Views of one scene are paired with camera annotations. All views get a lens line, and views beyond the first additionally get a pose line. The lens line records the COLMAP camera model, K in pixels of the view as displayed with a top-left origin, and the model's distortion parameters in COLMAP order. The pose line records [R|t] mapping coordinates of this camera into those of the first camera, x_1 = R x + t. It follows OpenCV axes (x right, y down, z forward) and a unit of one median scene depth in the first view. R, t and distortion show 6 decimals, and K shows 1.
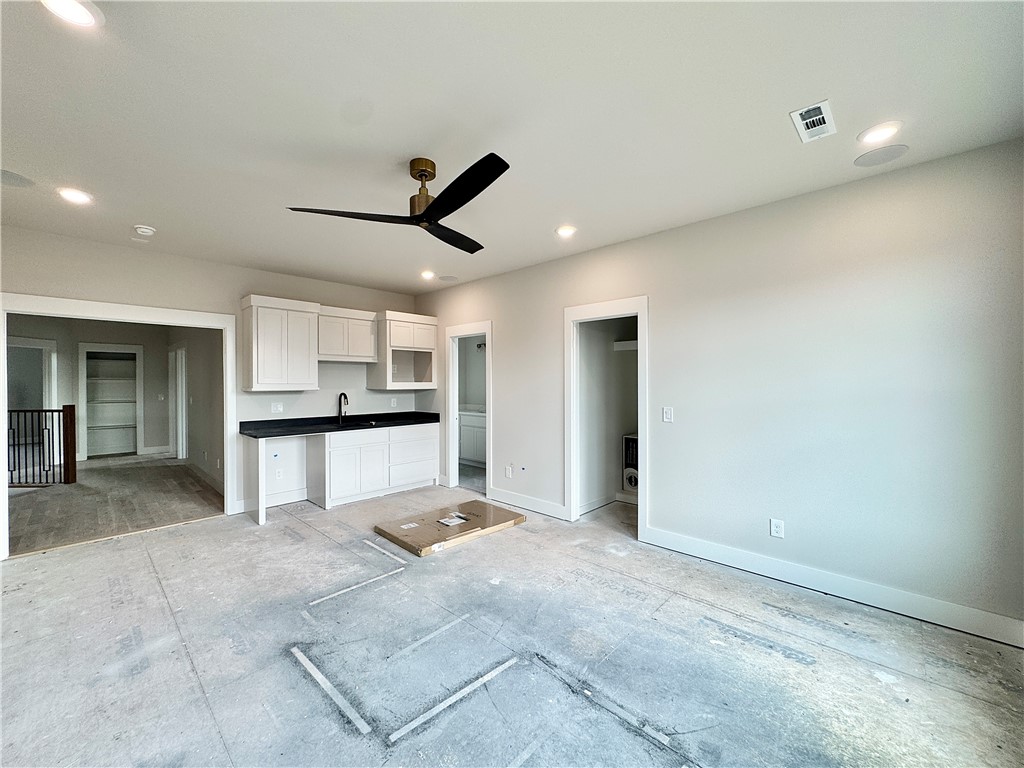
lens RADIAL K [[409.4, 0, 513.7], [0, 409.4, 387.4], [0, 0, 1]] dist [-0.003239, 0.000325]
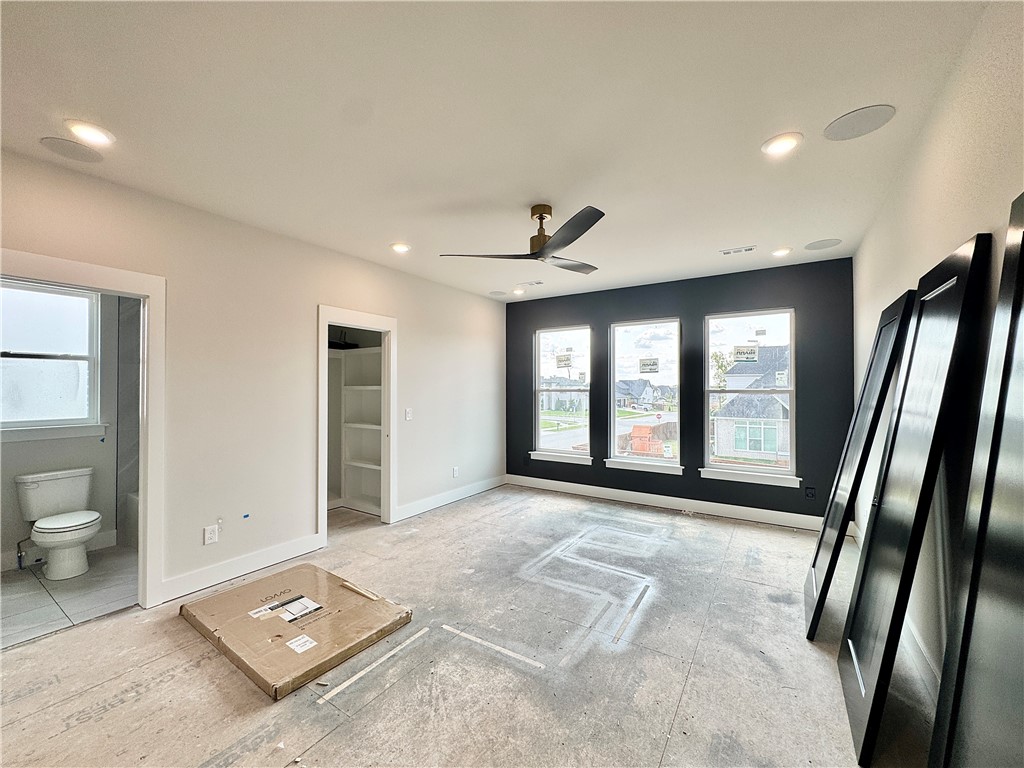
lens RADIAL K [[409.4, 0, 509.6], [0, 409.4, 383.4], [0, 0, 1]] dist [-0.003239, 0.000325]
pose [[-0.179083, 0.017332, 0.983681, -1.061839], [0.012513, 0.999804, -0.015338, -0.008004], [-0.983754, 0.009563, -0.179265, 1.003322]]
